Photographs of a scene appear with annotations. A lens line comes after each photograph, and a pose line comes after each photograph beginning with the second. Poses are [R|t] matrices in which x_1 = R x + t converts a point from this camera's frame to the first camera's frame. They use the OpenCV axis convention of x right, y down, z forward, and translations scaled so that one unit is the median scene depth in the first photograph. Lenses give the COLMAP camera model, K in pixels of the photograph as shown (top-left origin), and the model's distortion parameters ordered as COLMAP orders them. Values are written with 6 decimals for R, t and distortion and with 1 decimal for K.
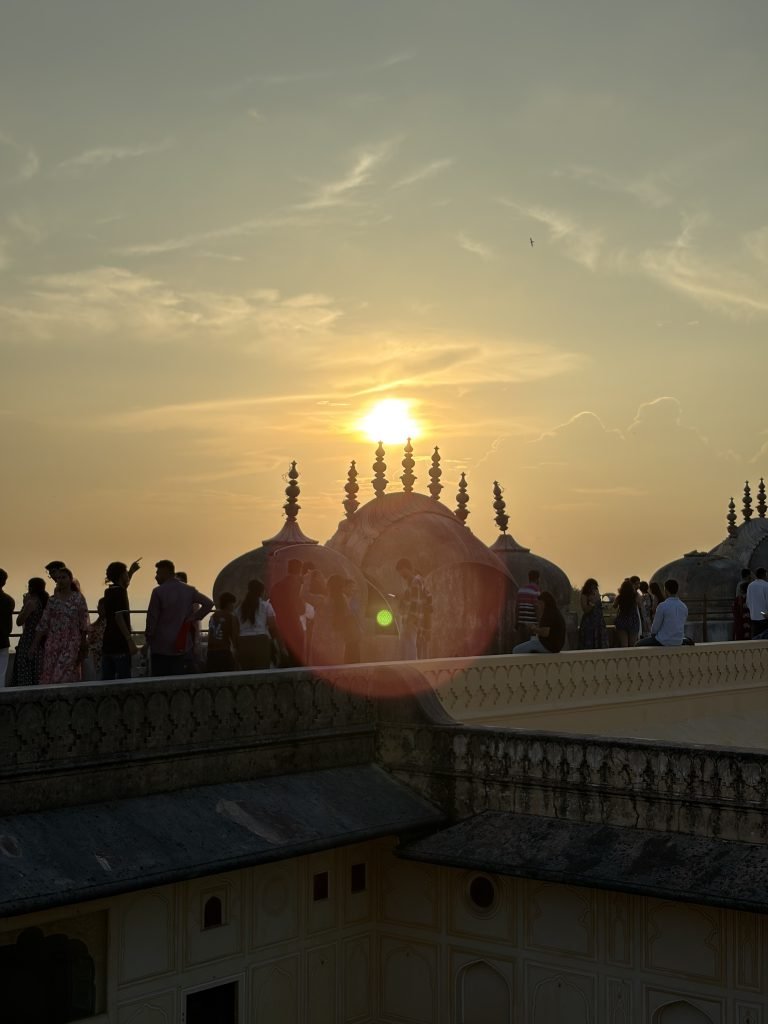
lens RADIAL K [[1568.2, 0, 384.0], [0, 1568.2, 512.0], [0, 0, 1]] dist [0.283590, -1.040804]
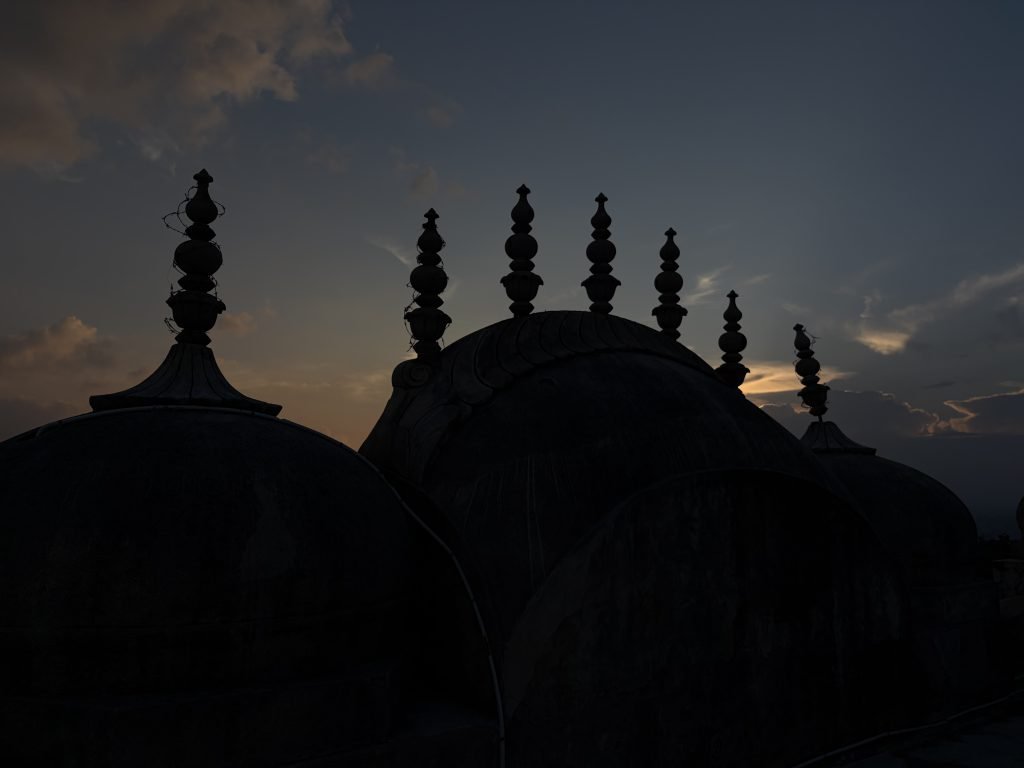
lens RADIAL K [[790.9, 0, 510.8], [0, 790.9, 391.0], [0, 0, 1]] dist [0.062402, -0.060988]
pose [[0.970232, -0.030506, -0.240248, 0.042978], [0.009385, 0.996026, -0.088572, 0.028191], [0.241995, 0.083680, 0.966662, 0.759284]]
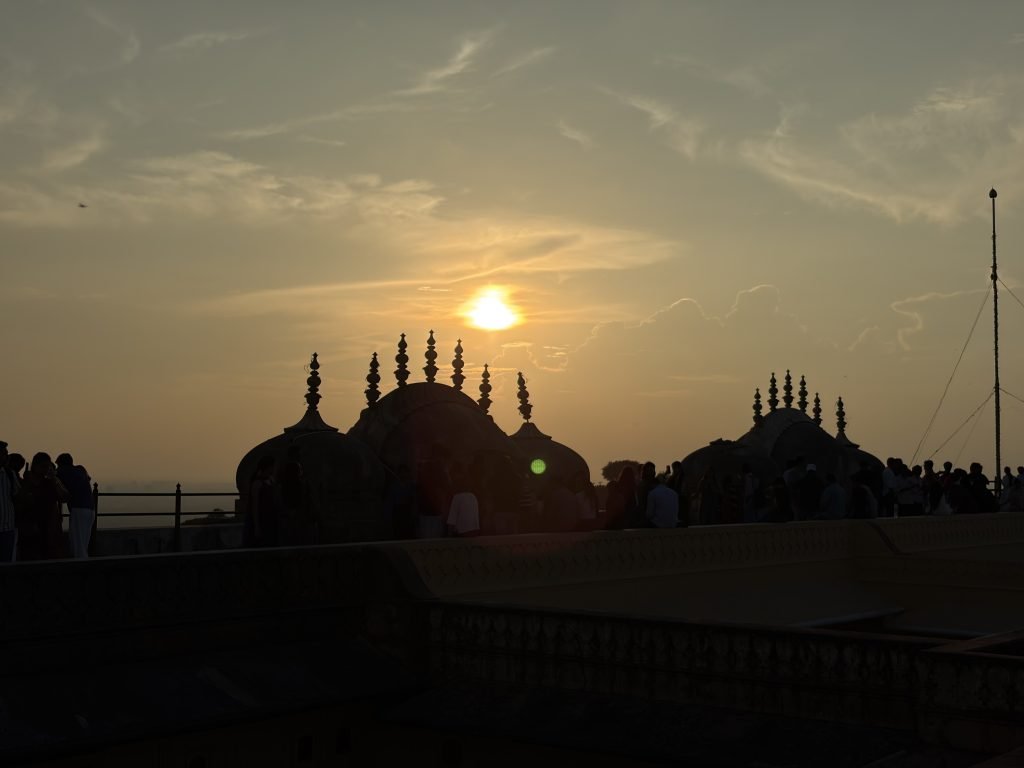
lens RADIAL K [[1568.2, 0, 512.0], [0, 1568.2, 384.0], [0, 0, 1]] dist [0.283590, -1.040804]
pose [[0.999842, 0.005988, 0.016737, 0.051289], [-0.005841, 0.999944, -0.008821, -0.002469], [-0.016788, 0.008722, 0.999821, -0.056754]]
